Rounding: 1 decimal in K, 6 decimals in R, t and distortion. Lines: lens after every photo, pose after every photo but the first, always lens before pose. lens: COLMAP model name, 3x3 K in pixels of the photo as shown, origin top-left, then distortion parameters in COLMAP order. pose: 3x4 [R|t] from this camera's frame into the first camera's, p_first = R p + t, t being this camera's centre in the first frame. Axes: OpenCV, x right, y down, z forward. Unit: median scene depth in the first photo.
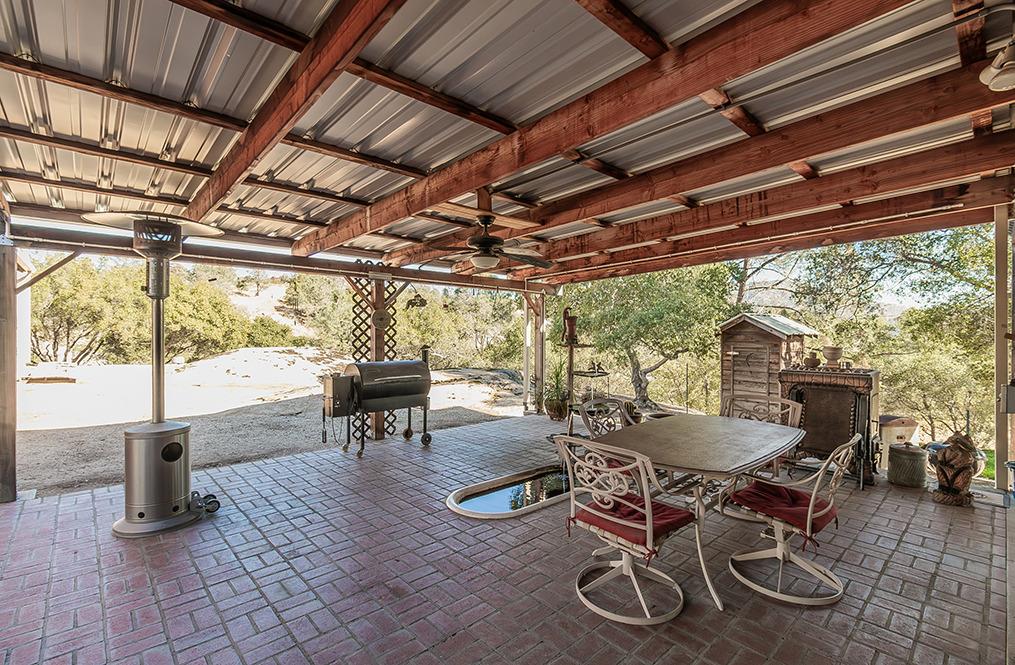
lens RADIAL K [[458.9, 0, 504.5], [0, 458.9, 336.0], [0, 0, 1]] dist [-0.000024, 0.000403]
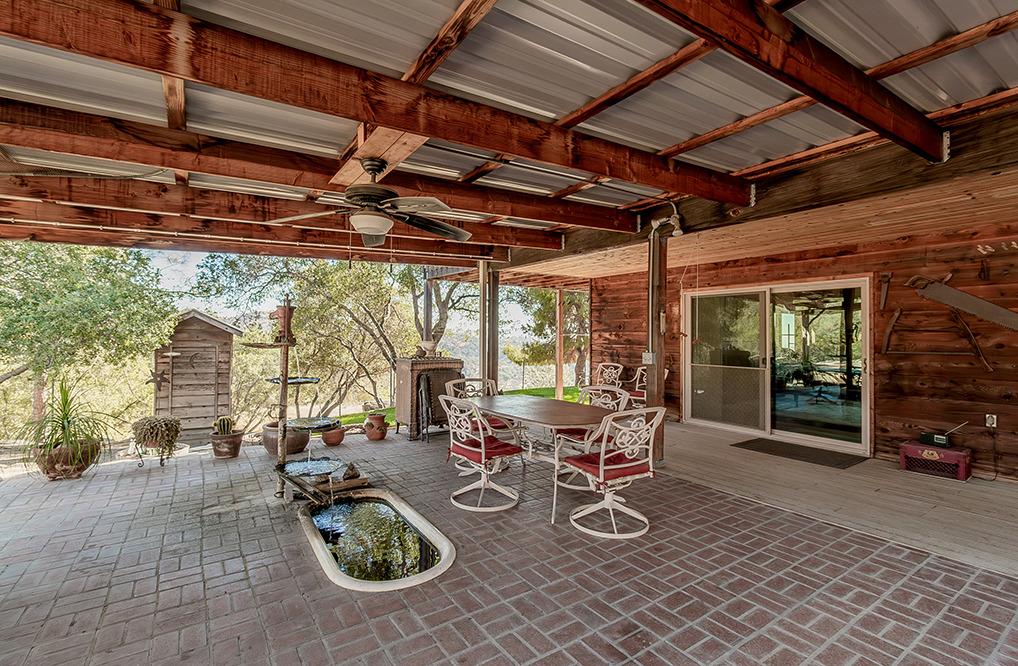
lens RADIAL K [[460.3, 0, 505.0], [0, 460.3, 331.3], [0, 0, 1]] dist [-0.000024, 0.000403]
pose [[0.147249, 0.007966, 0.989067, -0.514251], [-0.000018, 0.999968, -0.008051, 0.003508], [-0.989099, 0.001168, 0.147244, 0.502508]]
